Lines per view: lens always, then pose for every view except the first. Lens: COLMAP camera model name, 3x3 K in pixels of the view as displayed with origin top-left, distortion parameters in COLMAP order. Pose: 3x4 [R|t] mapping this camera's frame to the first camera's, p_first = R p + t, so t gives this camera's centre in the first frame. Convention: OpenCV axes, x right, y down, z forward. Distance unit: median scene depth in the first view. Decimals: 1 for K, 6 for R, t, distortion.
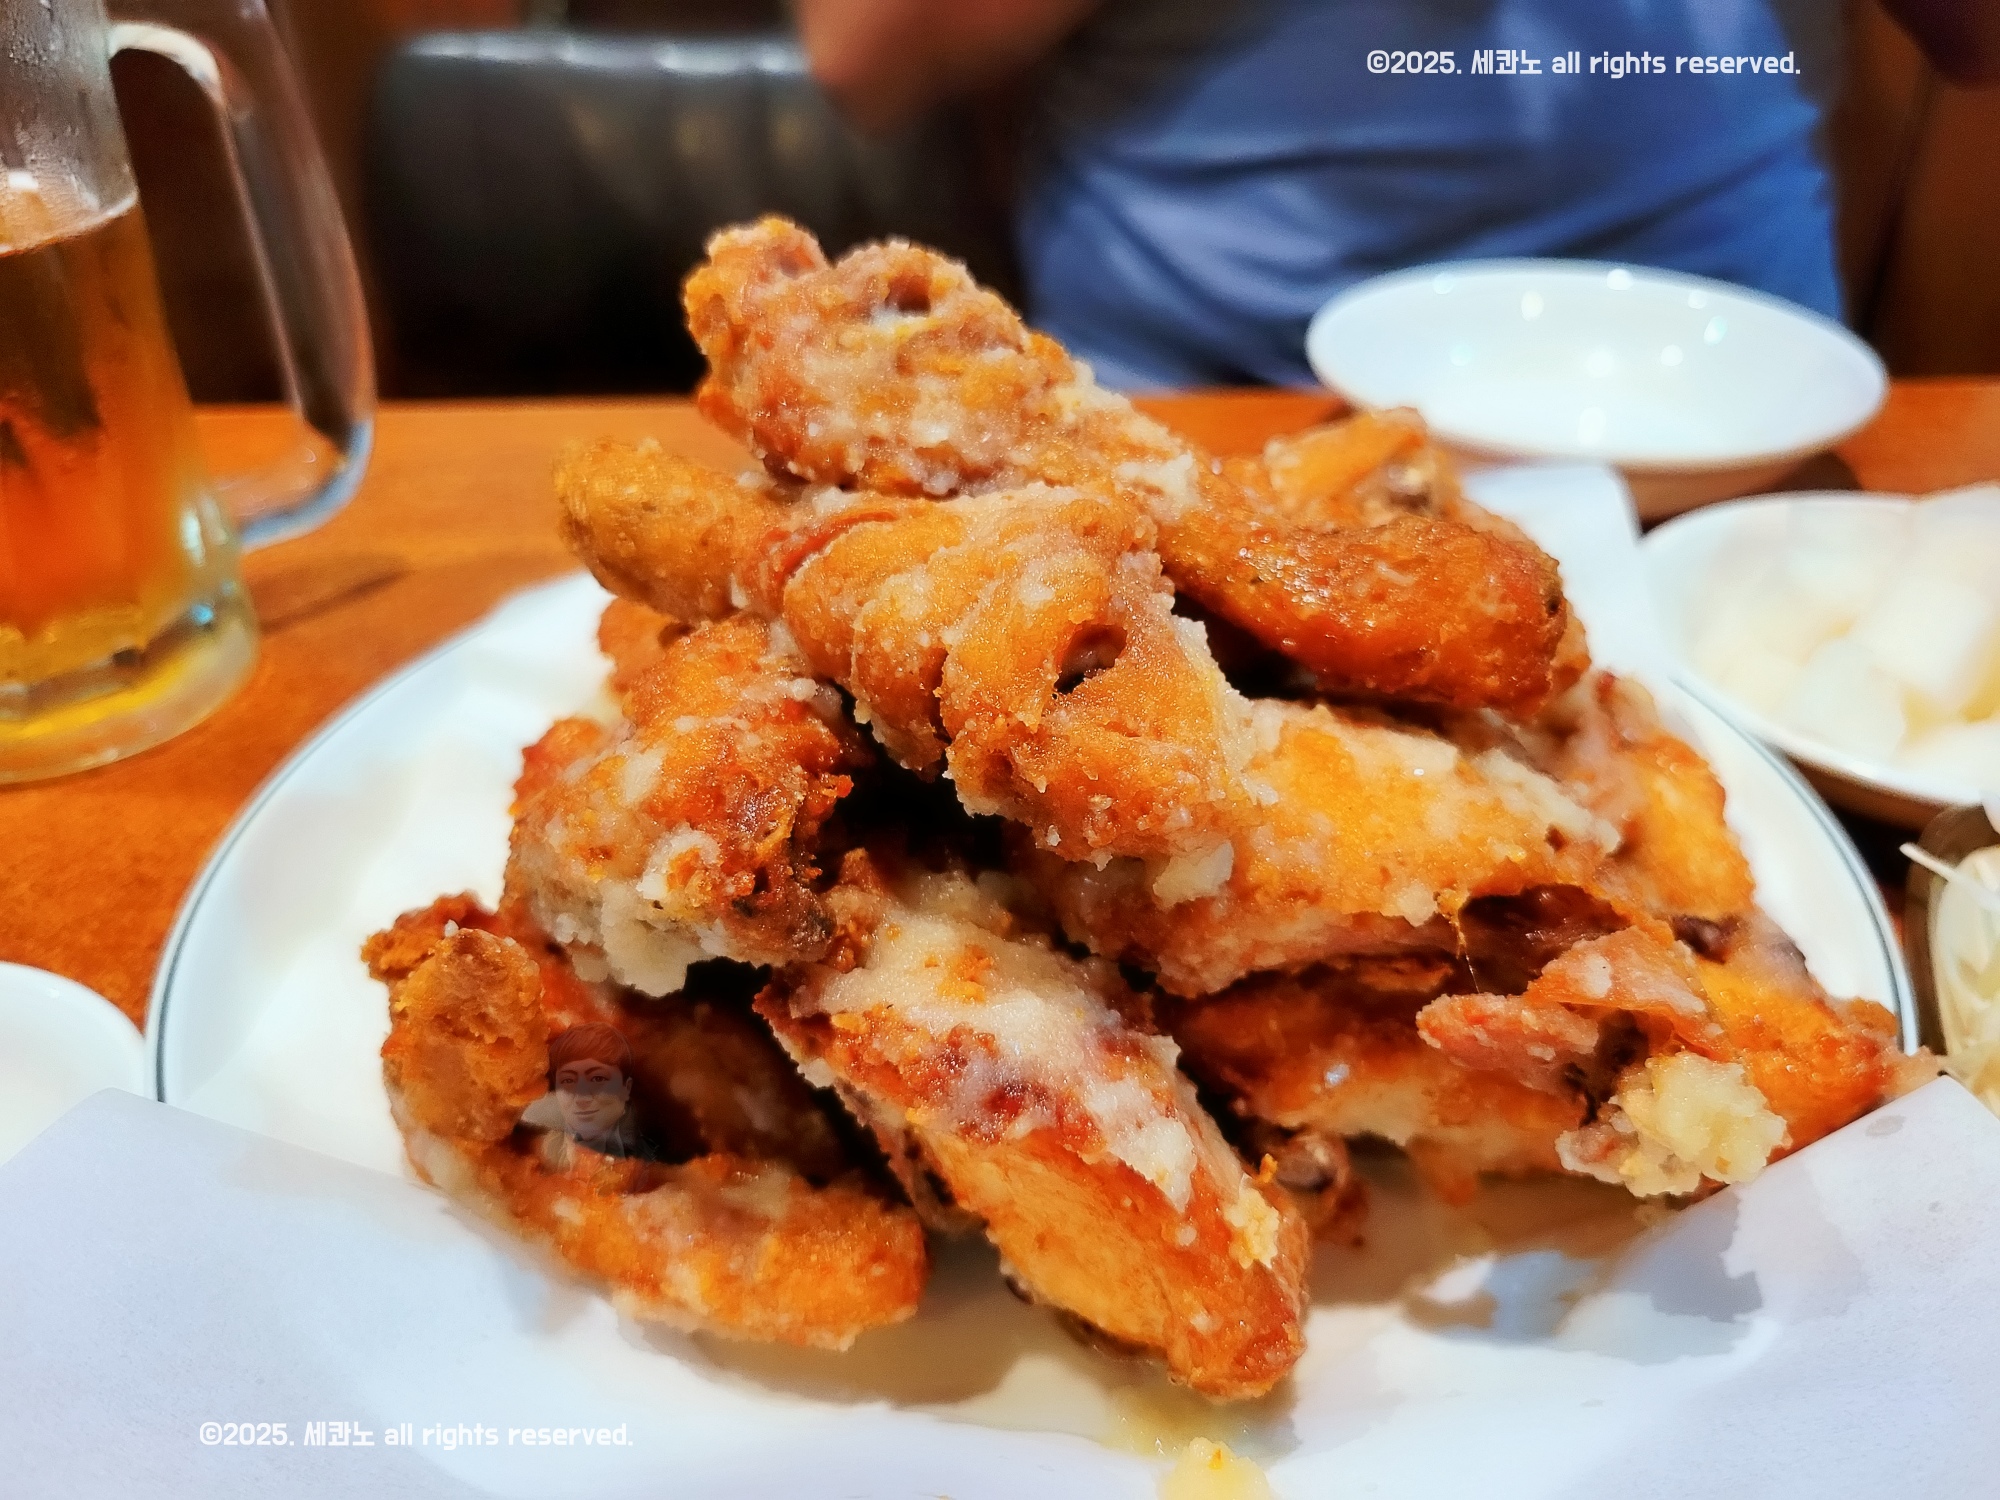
lens RADIAL K [[1576.6, 0, 1009.9], [0, 1576.6, 753.8], [0, 0, 1]] dist [-0.014489, -0.003952]
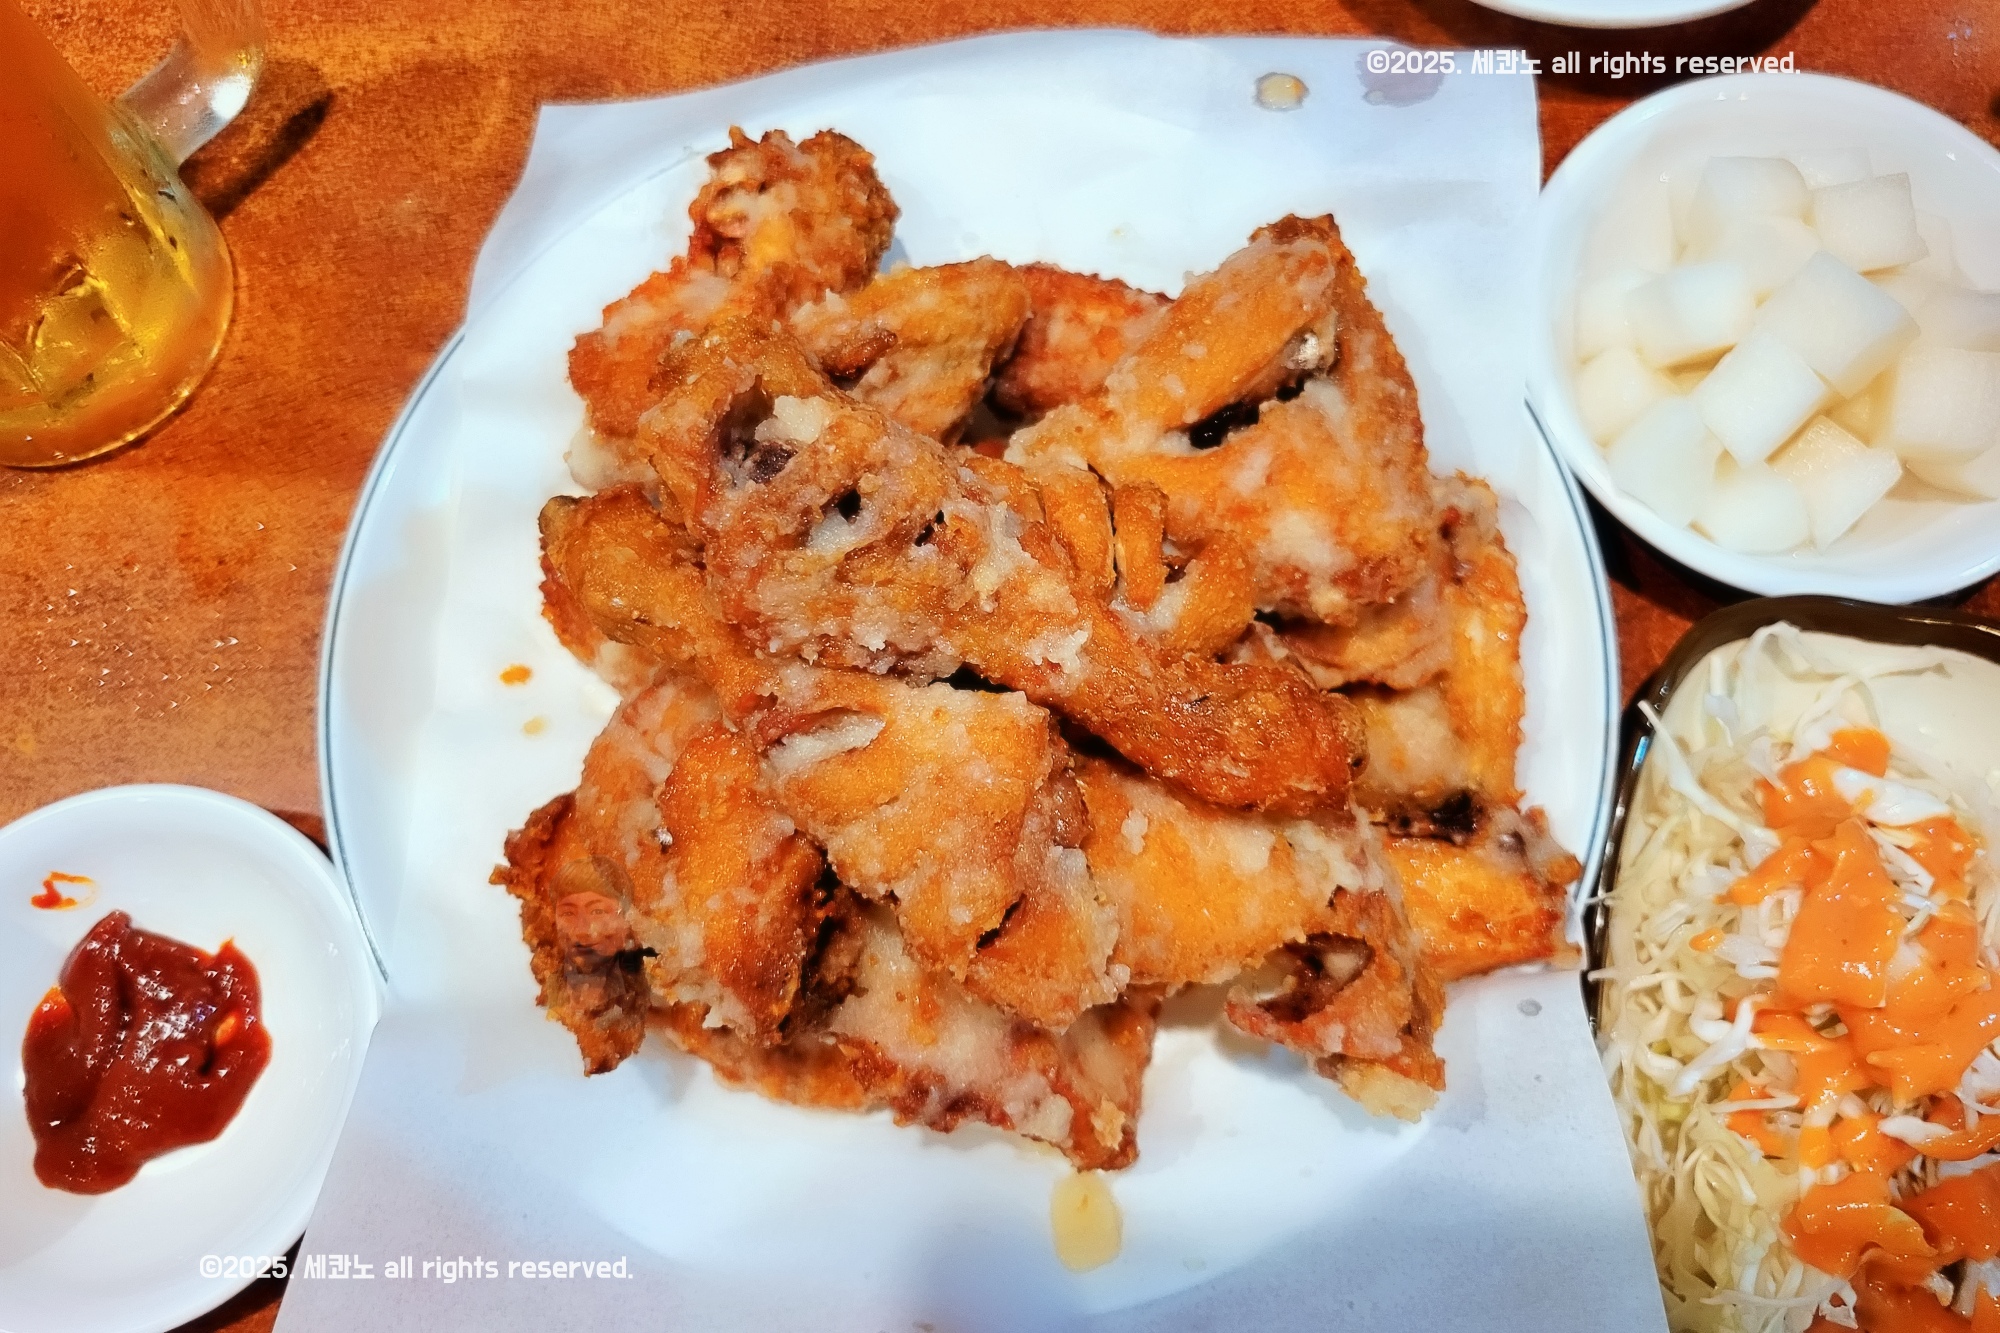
lens RADIAL K [[1537.5, 0, 1000.8], [0, 1537.5, 597.0], [0, 0, 1]] dist [0.002017, -0.002019]
pose [[0.999506, -0.031384, 0.001759, 0.051373], [0.022868, 0.764380, 0.644361, -1.041663], [-0.021567, -0.644002, 0.764720, 0.120153]]
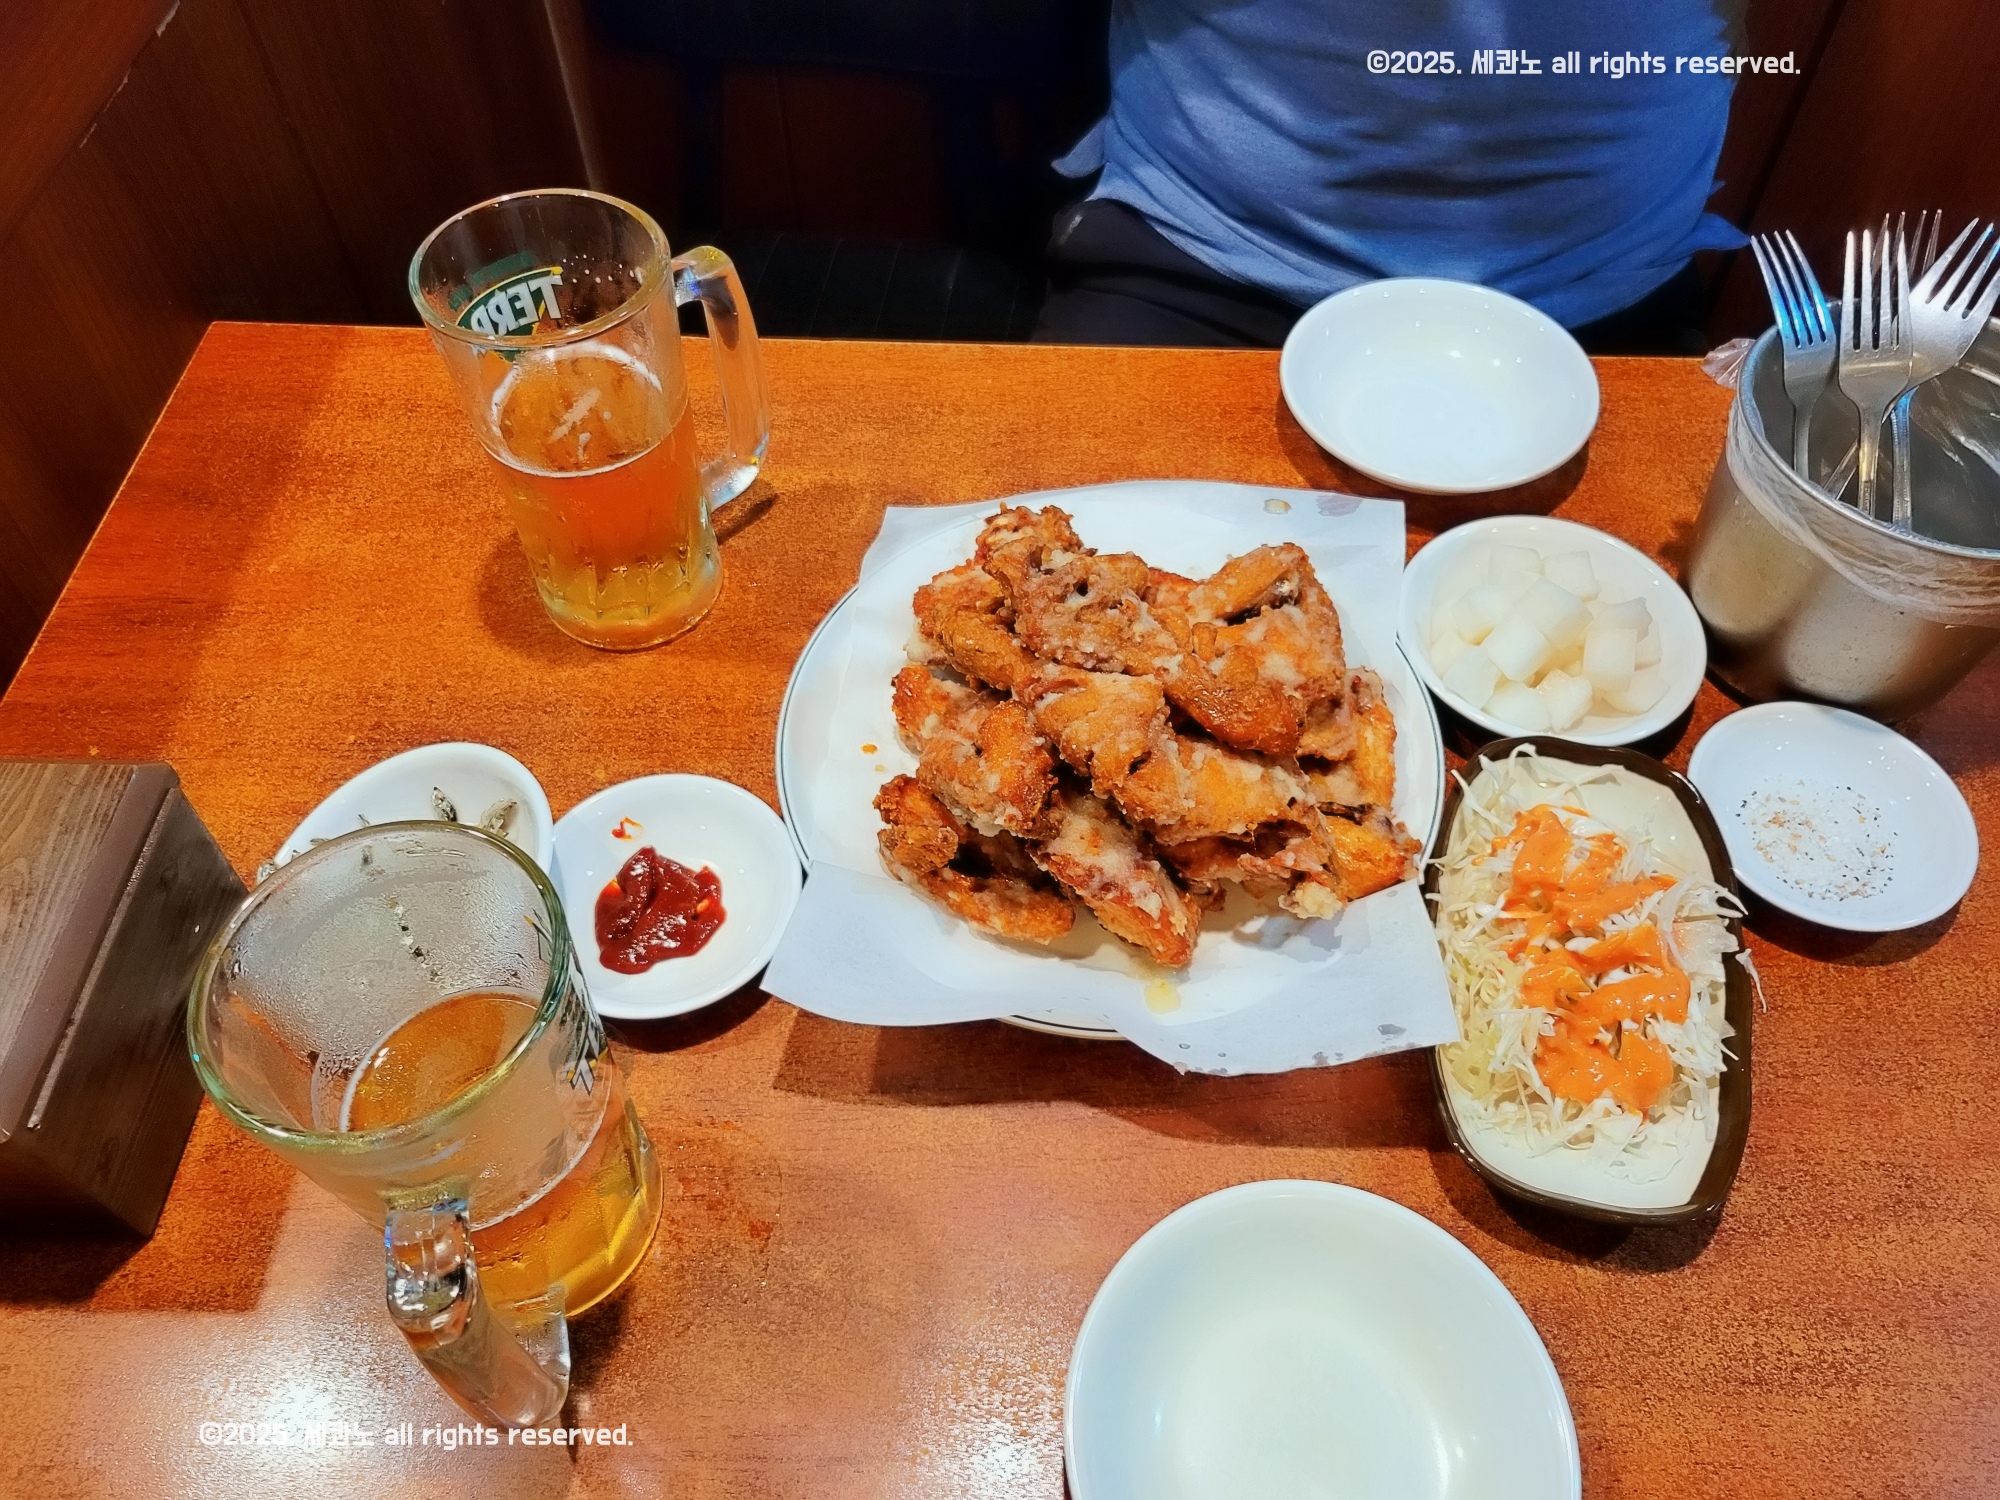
lens RADIAL K [[1523.7, 0, 993.9], [0, 1523.7, 748.6], [0, 0, 1]] dist [0.003055, -0.009816]
pose [[0.998964, 0.039318, -0.022899, -0.154203], [-0.028536, 0.933381, 0.357750, -1.049215], [0.035440, -0.356726, 0.933536, -1.667520]]
